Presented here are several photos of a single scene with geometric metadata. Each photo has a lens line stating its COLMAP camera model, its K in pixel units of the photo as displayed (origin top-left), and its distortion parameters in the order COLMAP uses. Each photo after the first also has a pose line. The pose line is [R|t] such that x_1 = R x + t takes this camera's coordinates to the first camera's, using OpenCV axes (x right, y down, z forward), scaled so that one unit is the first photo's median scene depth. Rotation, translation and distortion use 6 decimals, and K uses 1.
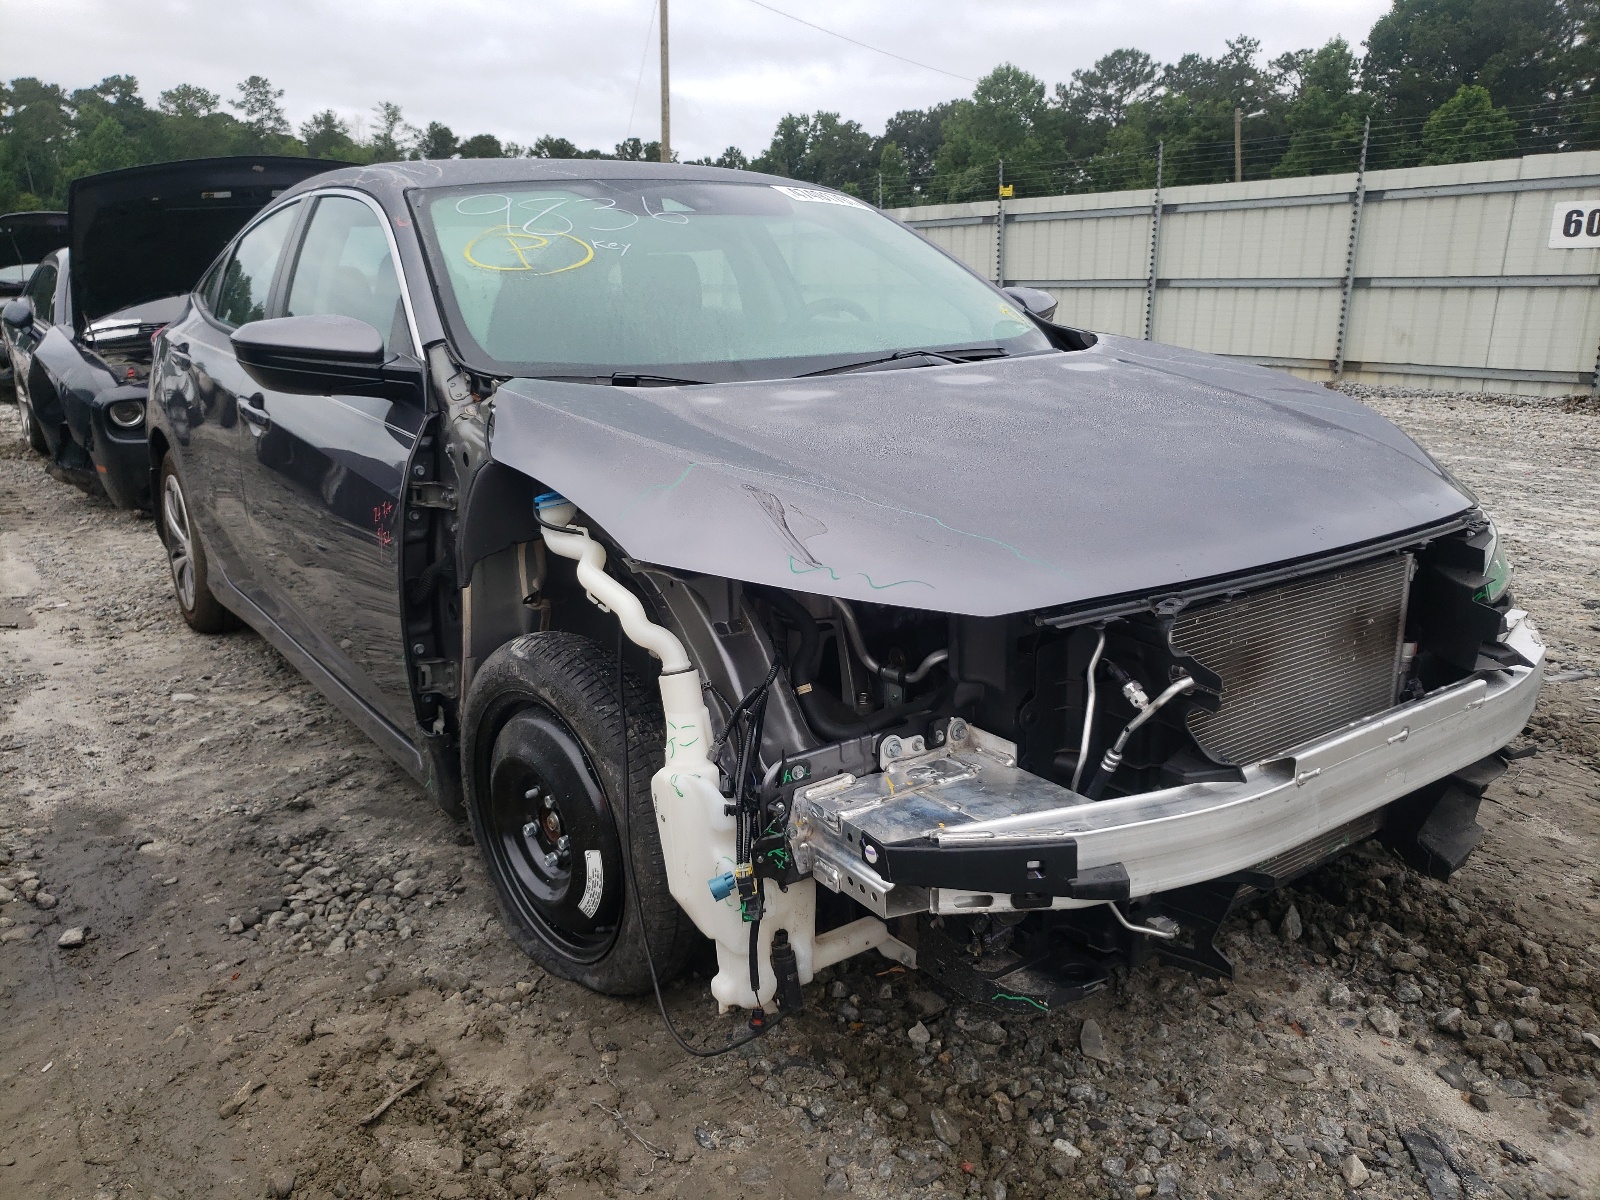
lens RADIAL K [[1182.6, 0, 832.1], [0, 1182.6, 595.6], [0, 0, 1]] dist [0.009032, -0.010298]
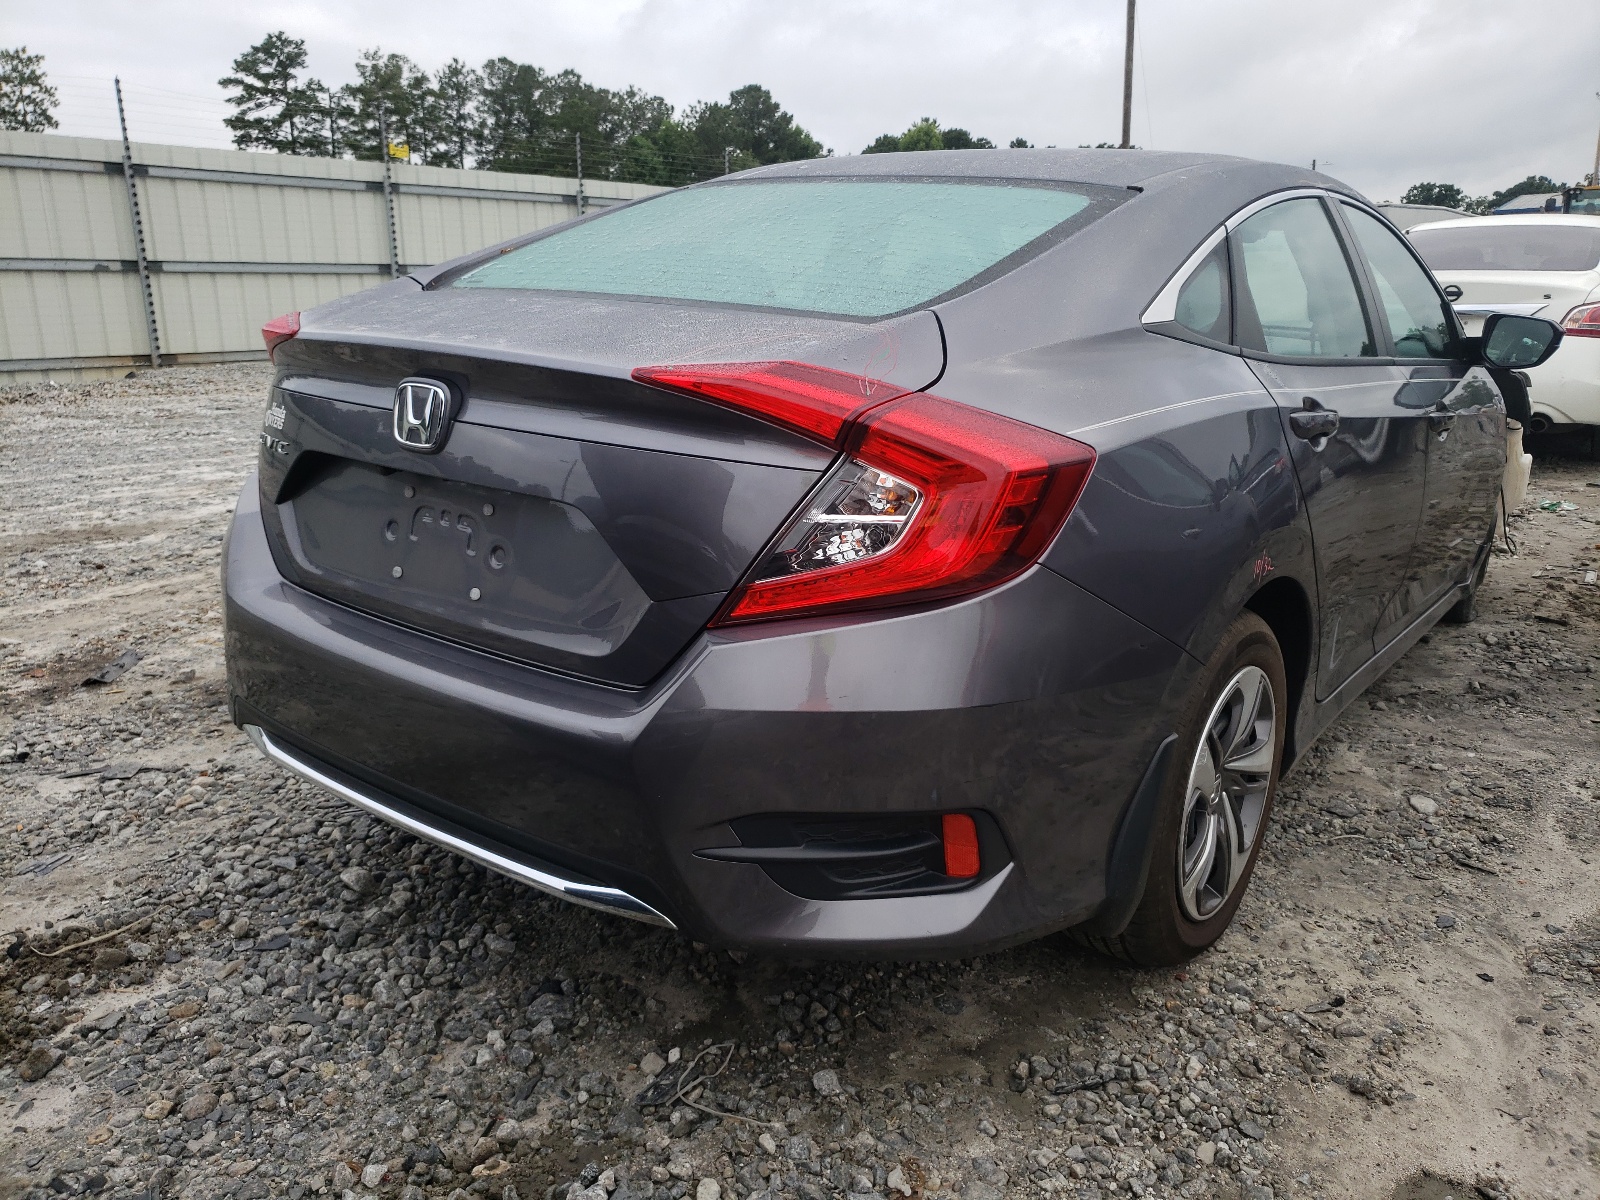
lens RADIAL K [[1182.6, 0, 832.1], [0, 1182.6, 595.6], [0, 0, 1]] dist [0.009032, -0.010298]
pose [[-0.242775, -0.256733, 0.935494, -0.733200], [0.239755, 0.918549, 0.314303, -0.243566], [-0.939988, 0.300594, -0.161448, 0.924219]]
